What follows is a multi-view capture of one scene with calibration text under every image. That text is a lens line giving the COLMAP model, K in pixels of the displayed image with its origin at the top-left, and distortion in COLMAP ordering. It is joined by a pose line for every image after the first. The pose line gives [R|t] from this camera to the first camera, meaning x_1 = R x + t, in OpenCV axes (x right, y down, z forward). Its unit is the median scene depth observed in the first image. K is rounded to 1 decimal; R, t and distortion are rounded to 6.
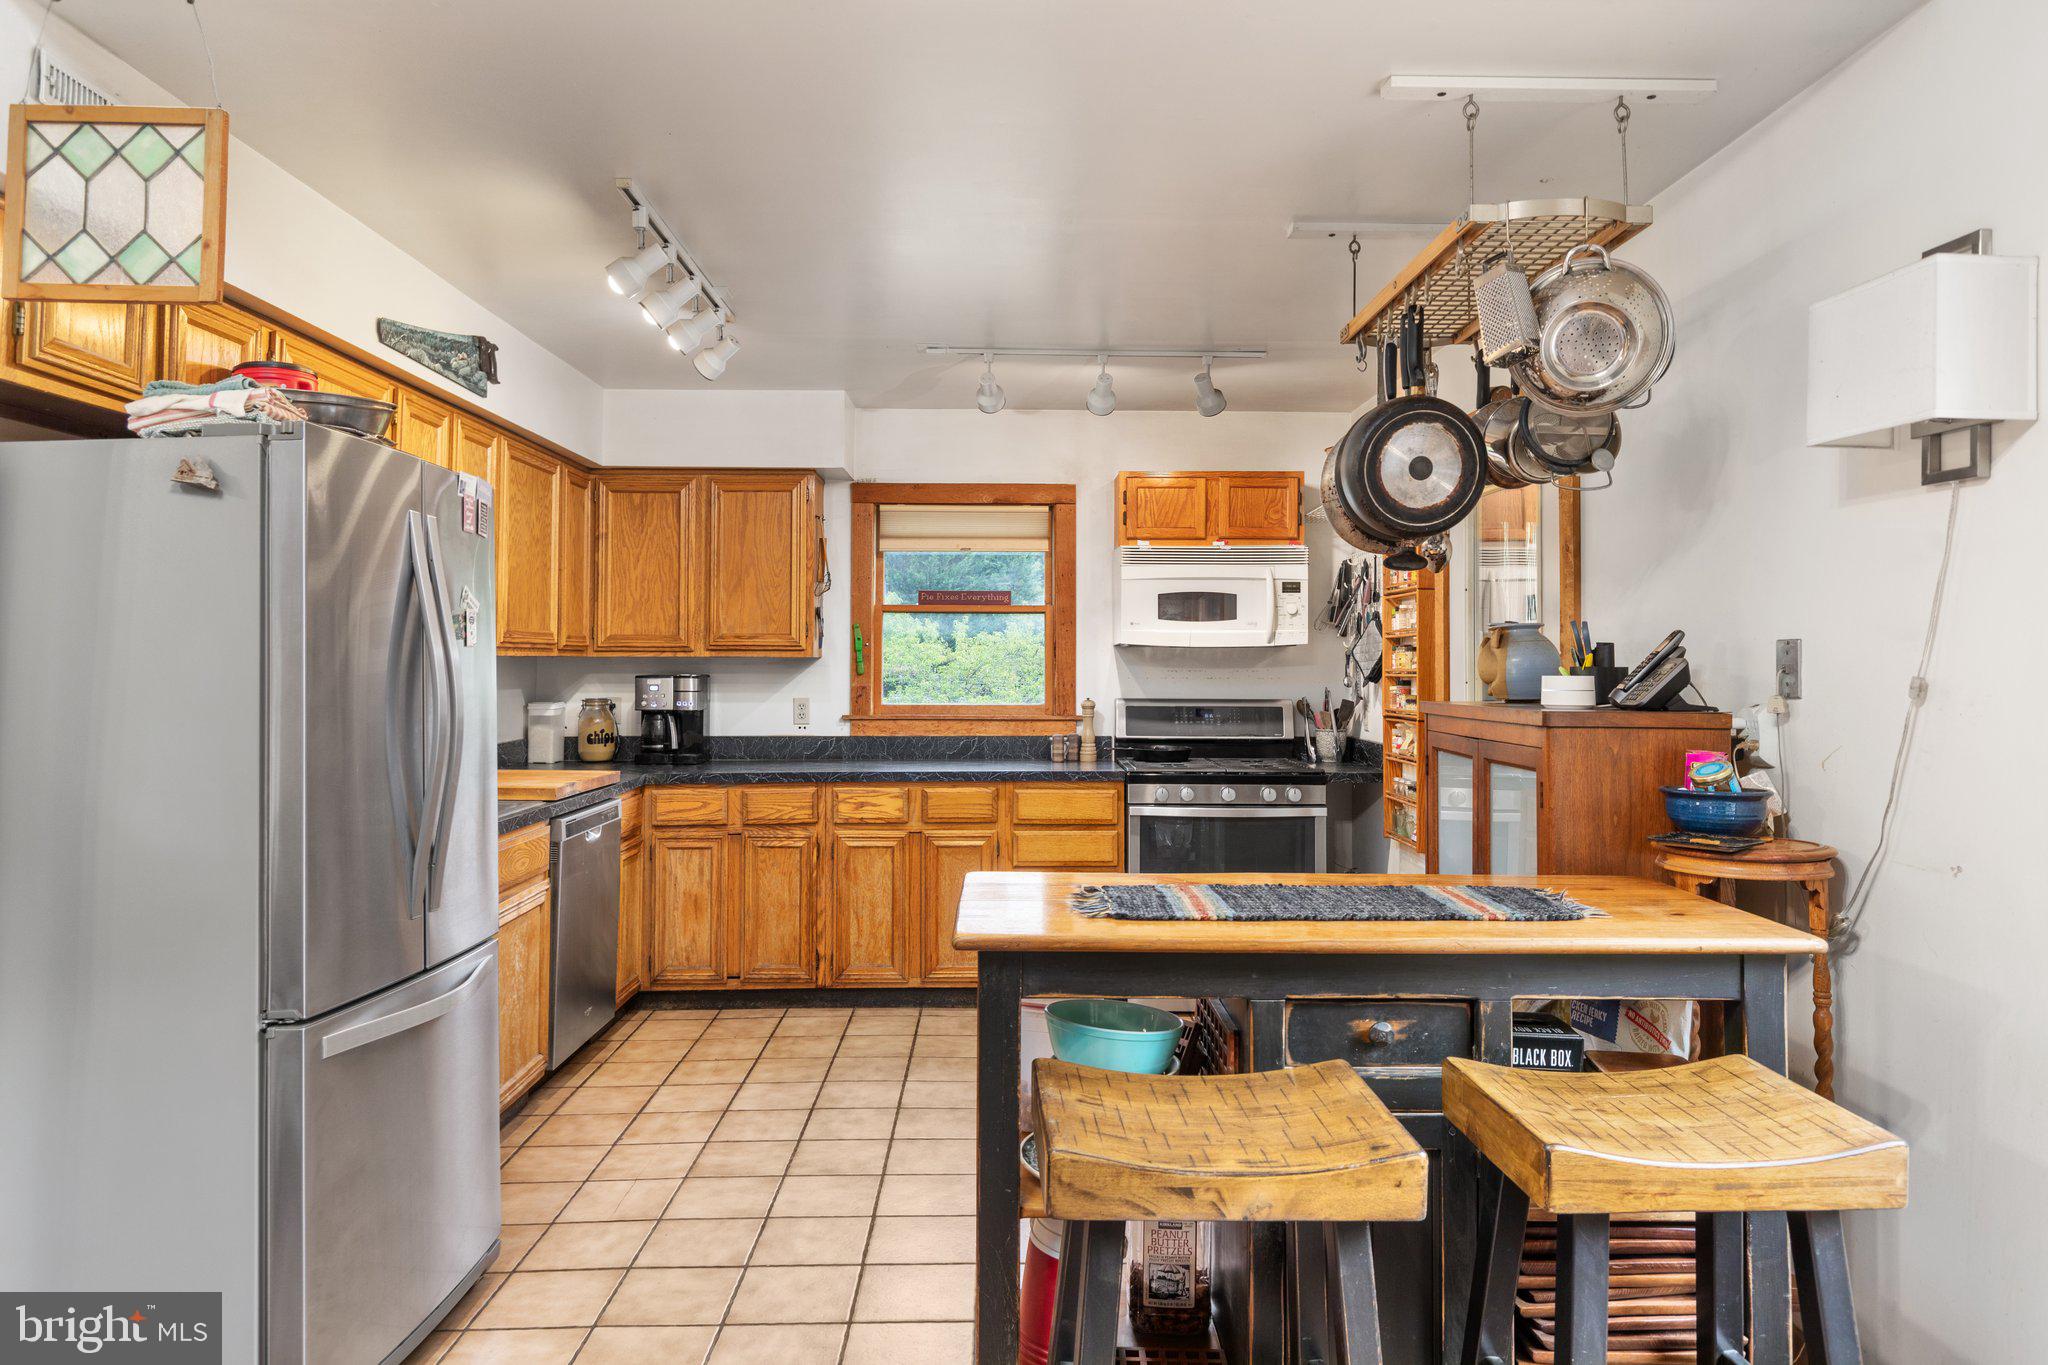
lens RADIAL K [[1316.0, 0, 1024.0], [0, 1316.0, 682.5], [0, 0, 1]] dist [-0.001814, -0.005553]
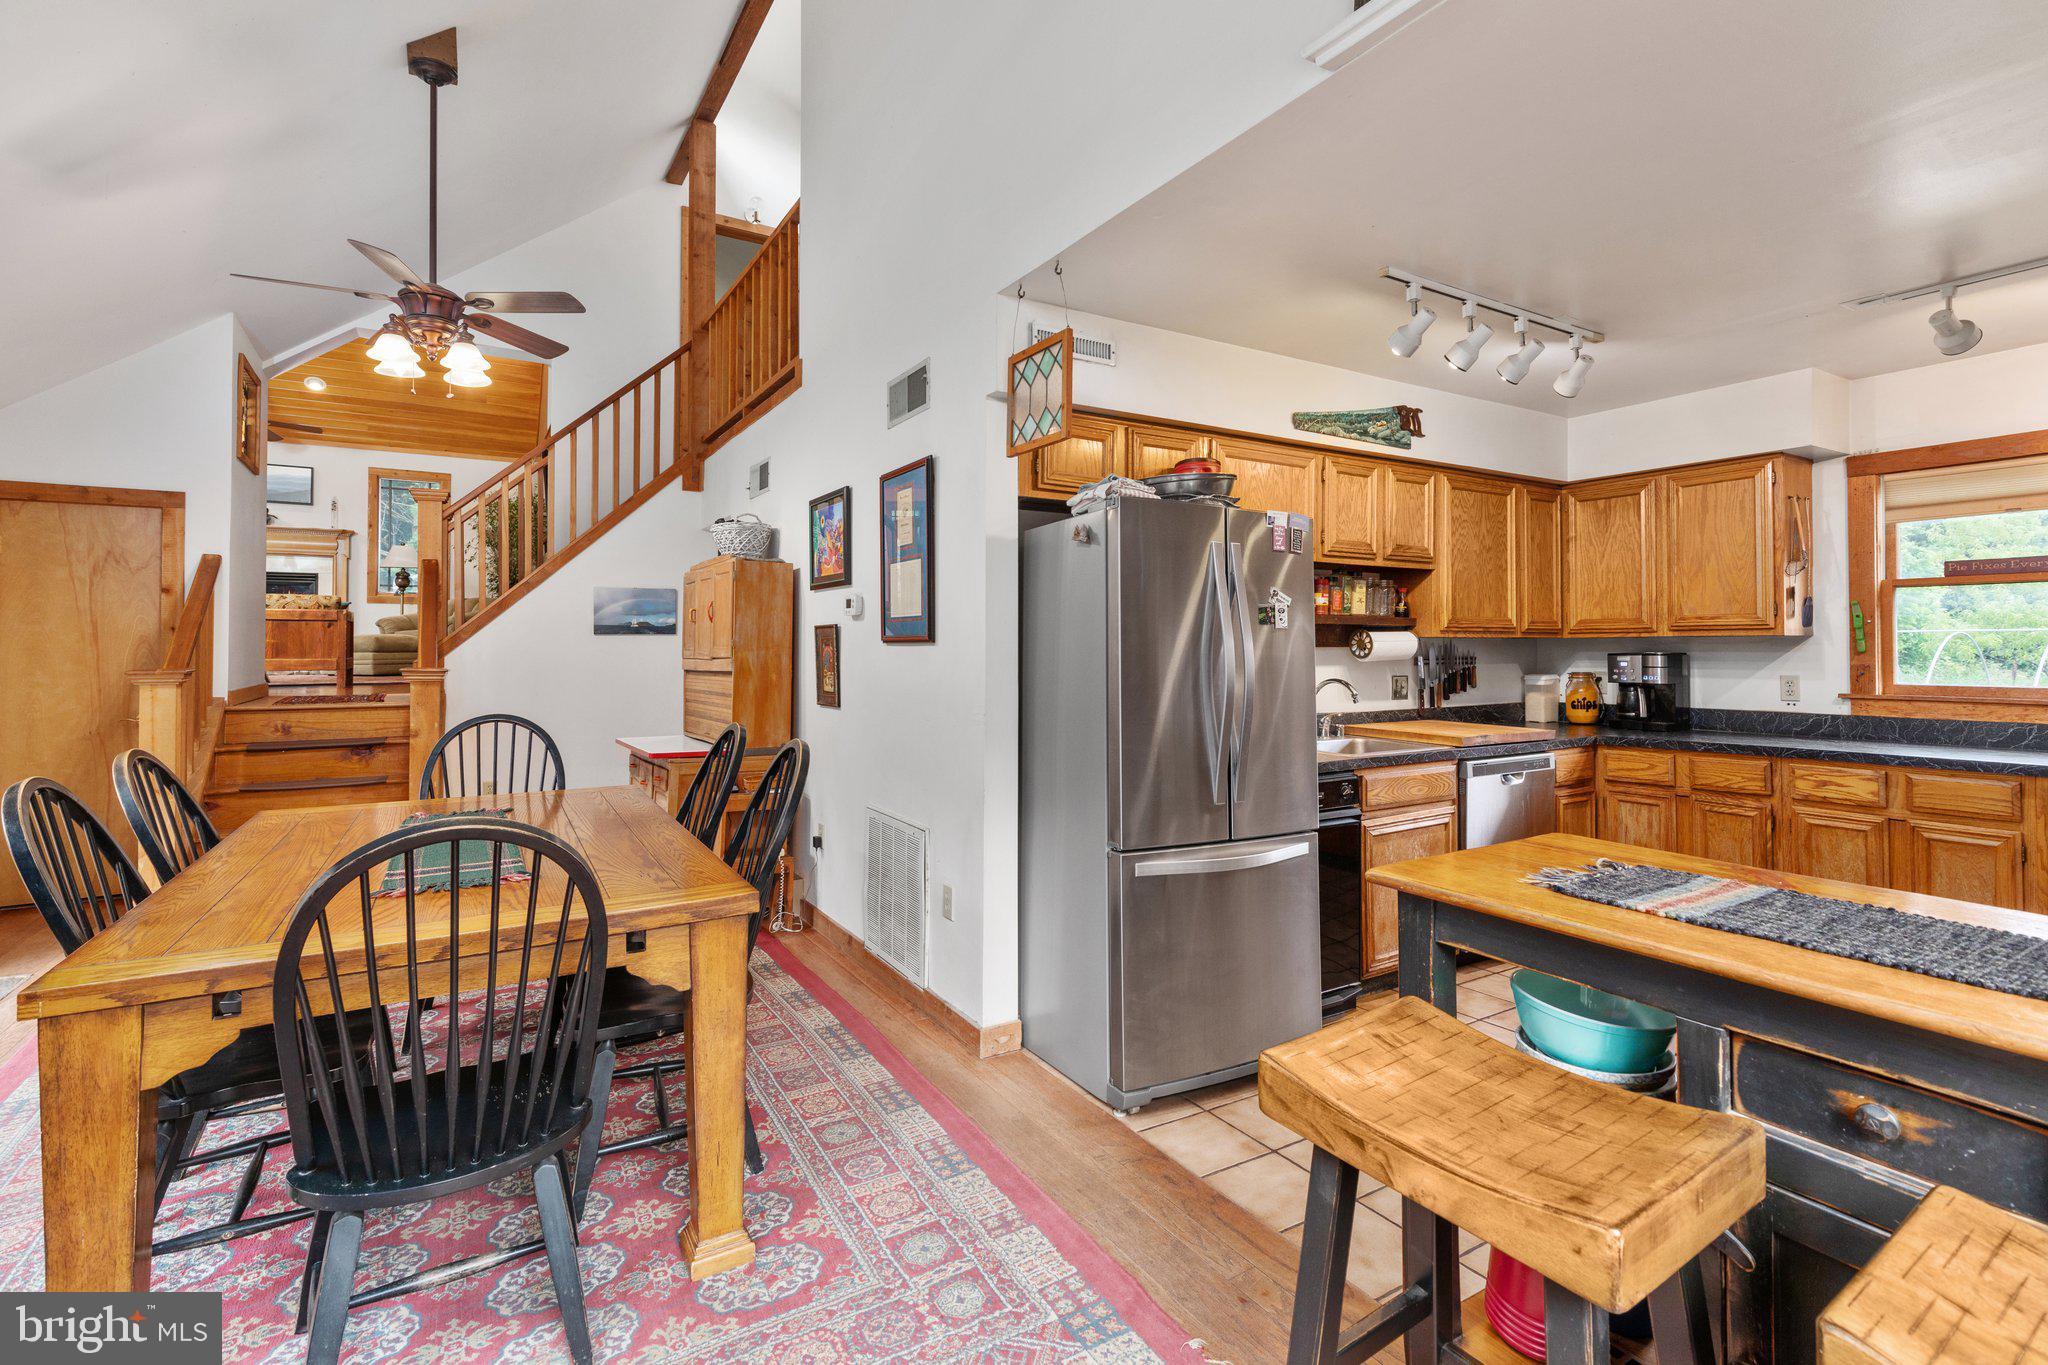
lens RADIAL K [[941.7, 0, 1025.0], [0, 941.7, 668.4], [0, 0, 1]] dist [0.002968, -0.000254]
pose [[0.500920, 0.014176, -0.865378, 0.187125], [-0.009583, 0.999895, 0.010833, 0.004420], [0.865441, 0.002867, 0.501003, 0.122680]]
